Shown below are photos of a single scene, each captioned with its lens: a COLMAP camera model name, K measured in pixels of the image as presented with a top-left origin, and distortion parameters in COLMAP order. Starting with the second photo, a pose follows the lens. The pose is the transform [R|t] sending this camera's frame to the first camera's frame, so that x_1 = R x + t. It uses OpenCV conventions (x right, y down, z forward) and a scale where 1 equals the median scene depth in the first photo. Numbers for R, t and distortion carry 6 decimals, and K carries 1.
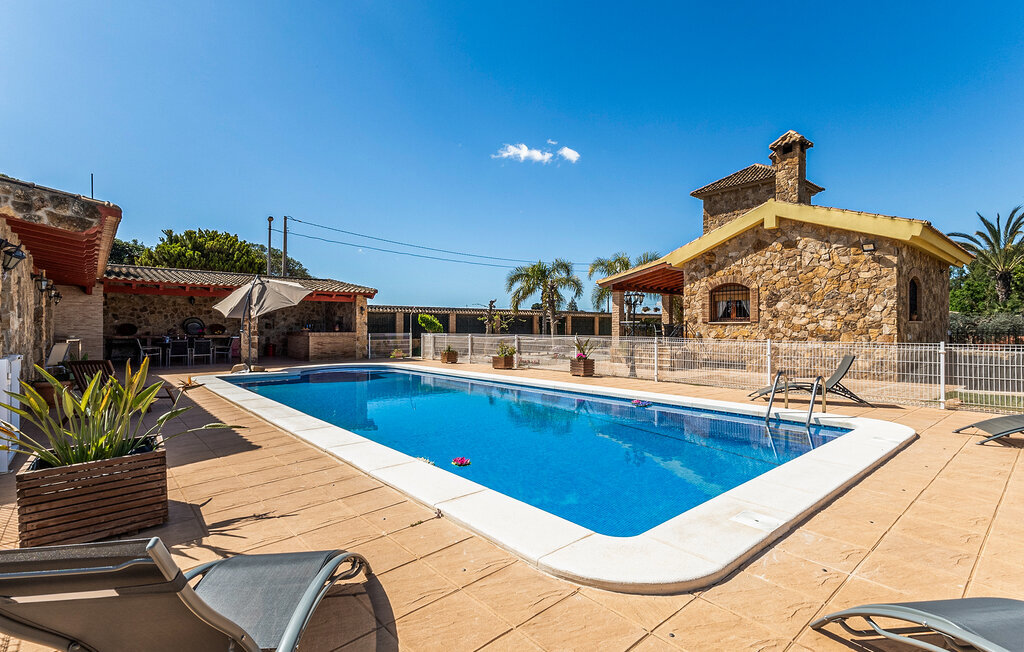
lens RADIAL K [[473.2, 0, 513.4], [0, 473.2, 323.9], [0, 0, 1]] dist [0.016541, -0.000078]
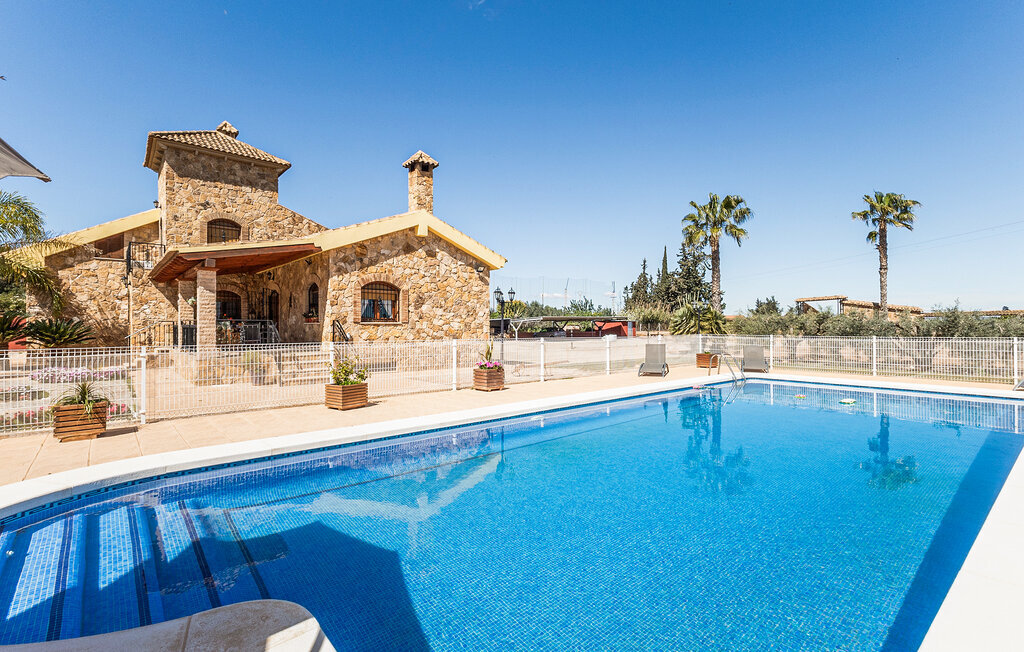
lens RADIAL K [[473.2, 0, 513.4], [0, 473.2, 323.9], [0, 0, 1]] dist [0.016541, -0.000078]
pose [[0.007140, 0.006710, 0.999952, -0.496067], [-0.007064, 0.999953, -0.006659, 0.003548], [-0.999950, -0.007016, 0.007187, 0.738869]]
